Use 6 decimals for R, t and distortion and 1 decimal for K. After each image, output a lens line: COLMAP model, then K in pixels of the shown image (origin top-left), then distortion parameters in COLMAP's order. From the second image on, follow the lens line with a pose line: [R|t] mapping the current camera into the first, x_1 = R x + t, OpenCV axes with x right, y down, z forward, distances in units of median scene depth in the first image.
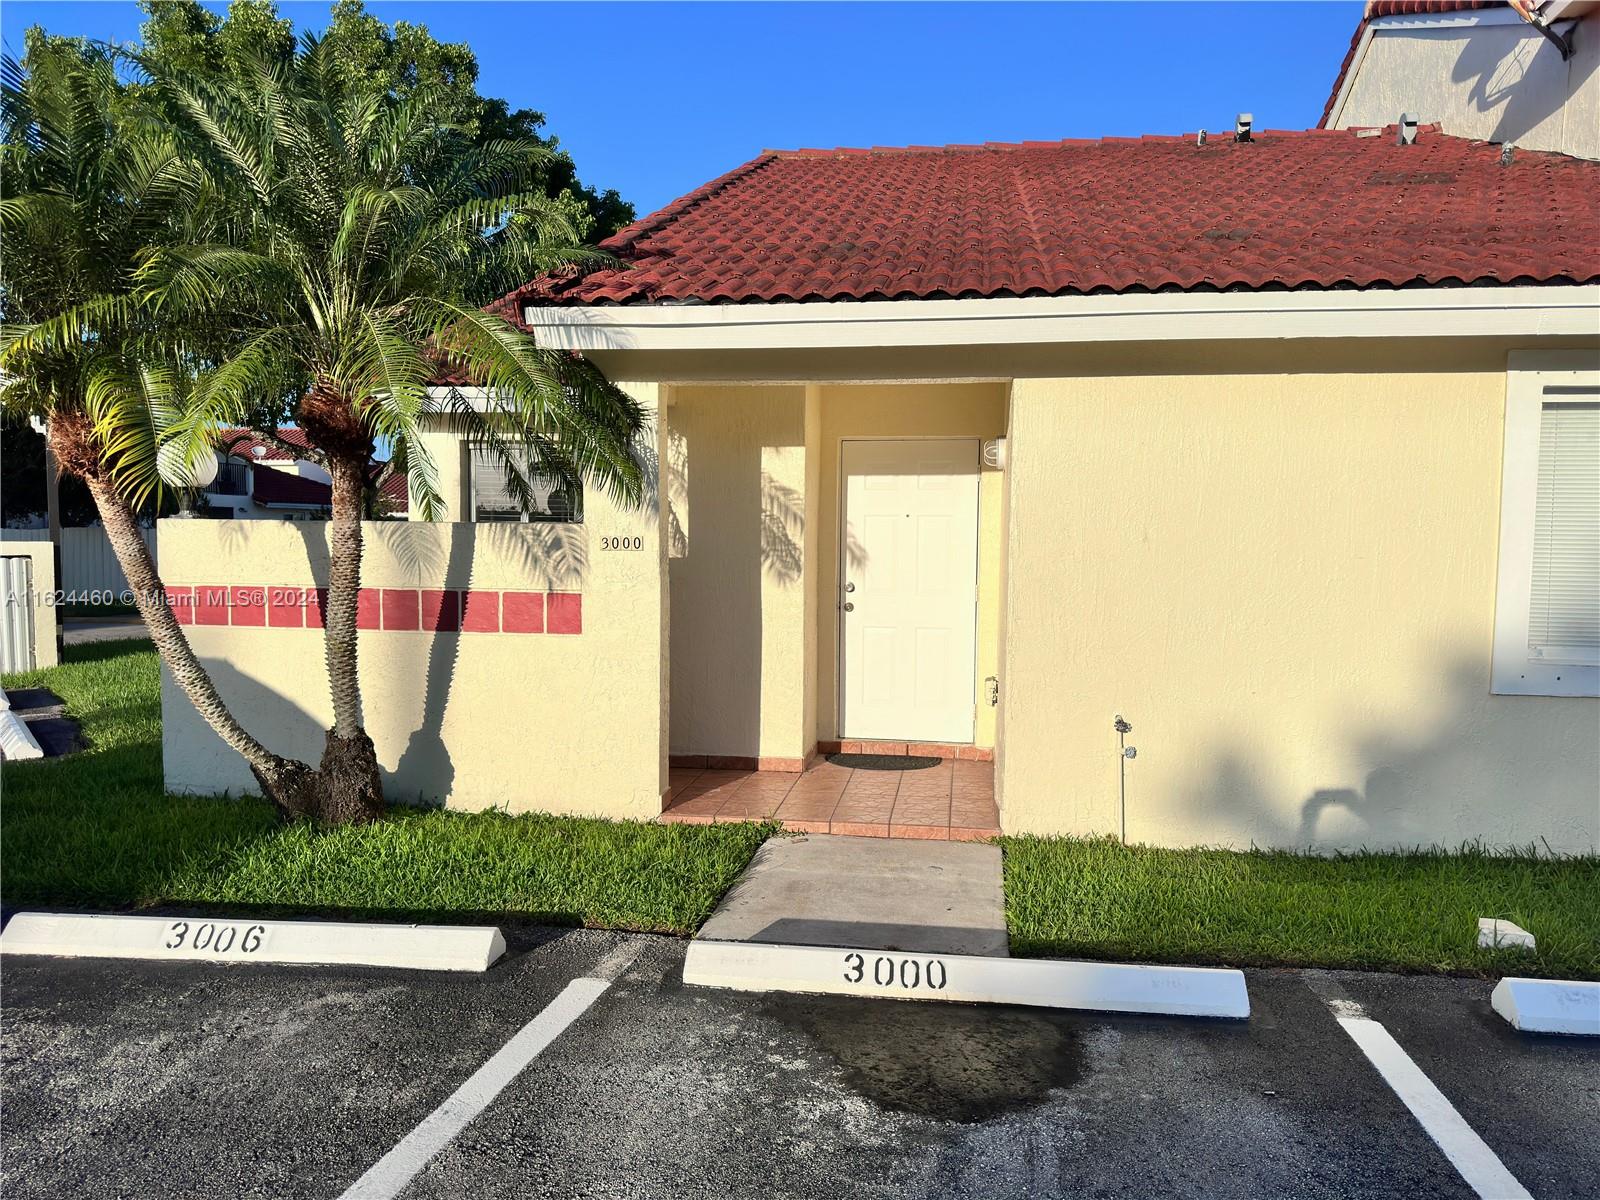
lens RADIAL K [[1112.1, 0, 800.6], [0, 1112.1, 598.3], [0, 0, 1]] dist [0.023913, -0.004516]
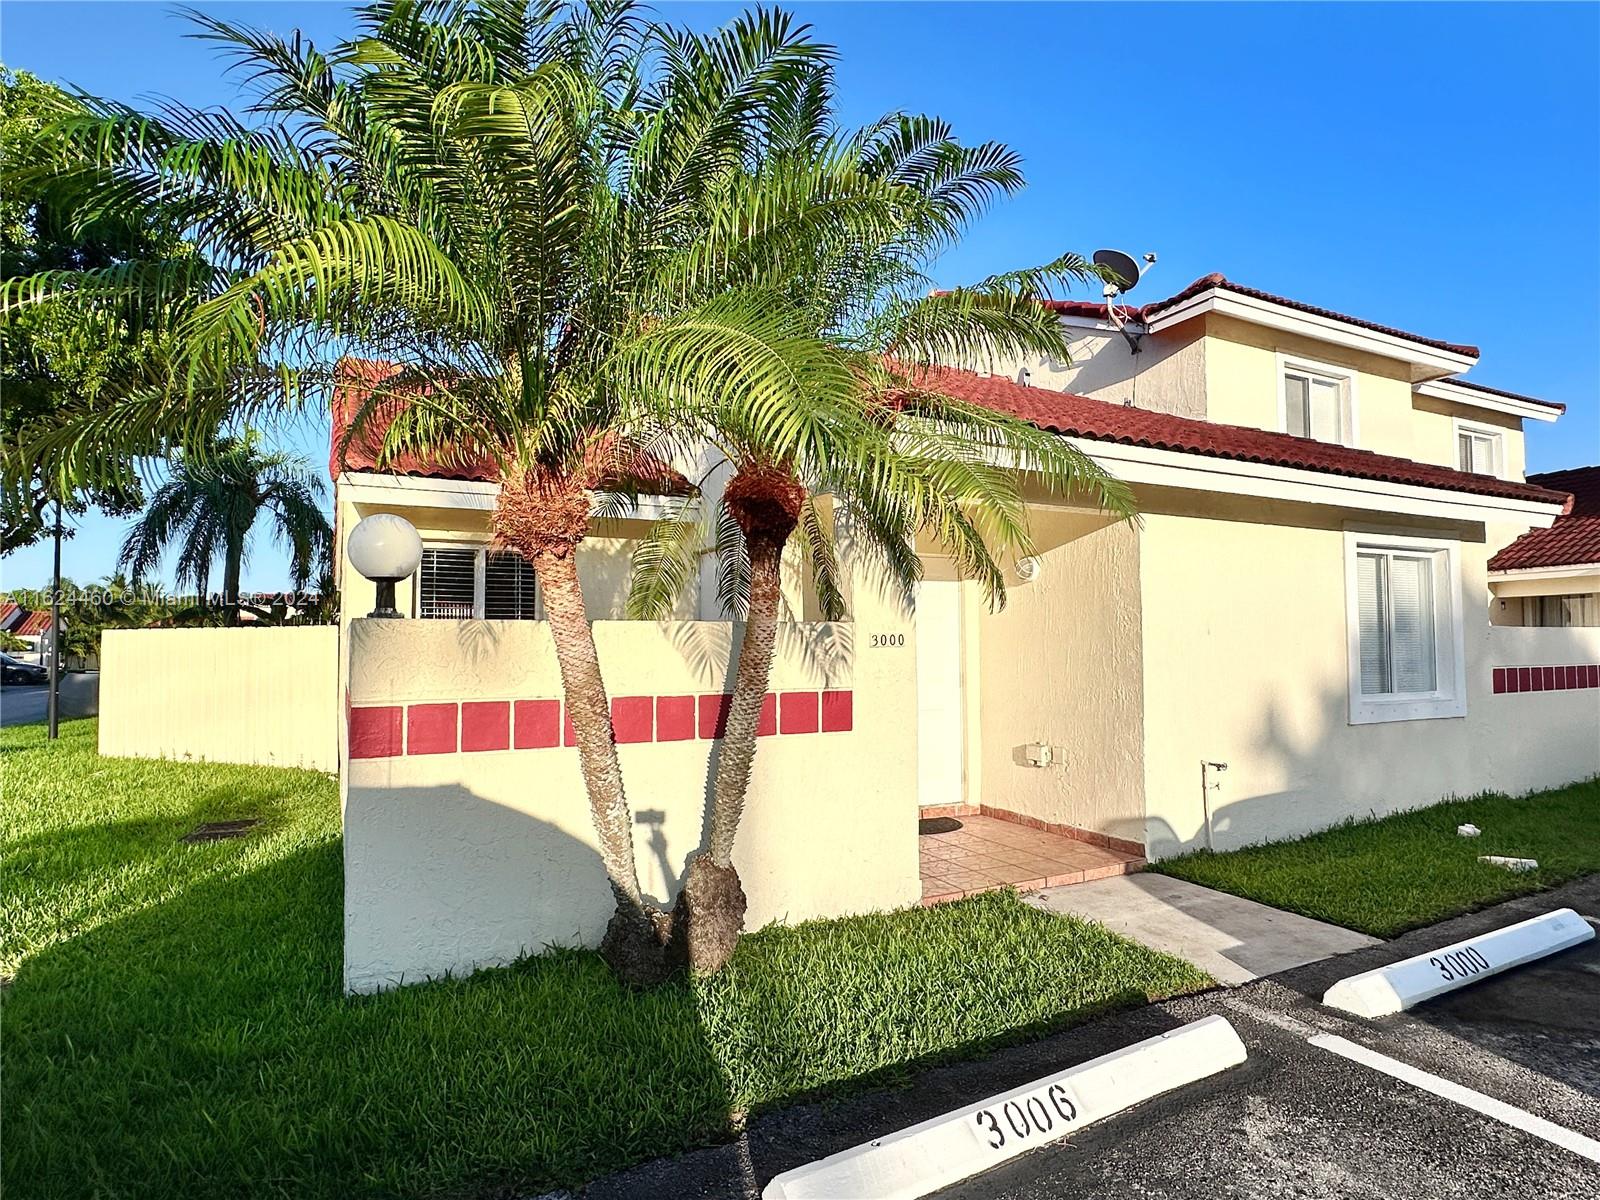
lens RADIAL K [[878.3, 0, 803.0], [0, 878.3, 604.6], [0, 0, 1]] dist [-0.003615, 0.001070]
pose [[0.810926, 0.013564, 0.584992, -0.714200], [0.046709, 0.995041, -0.087820, -0.013932], [-0.583282, 0.098540, 0.806270, 0.374379]]
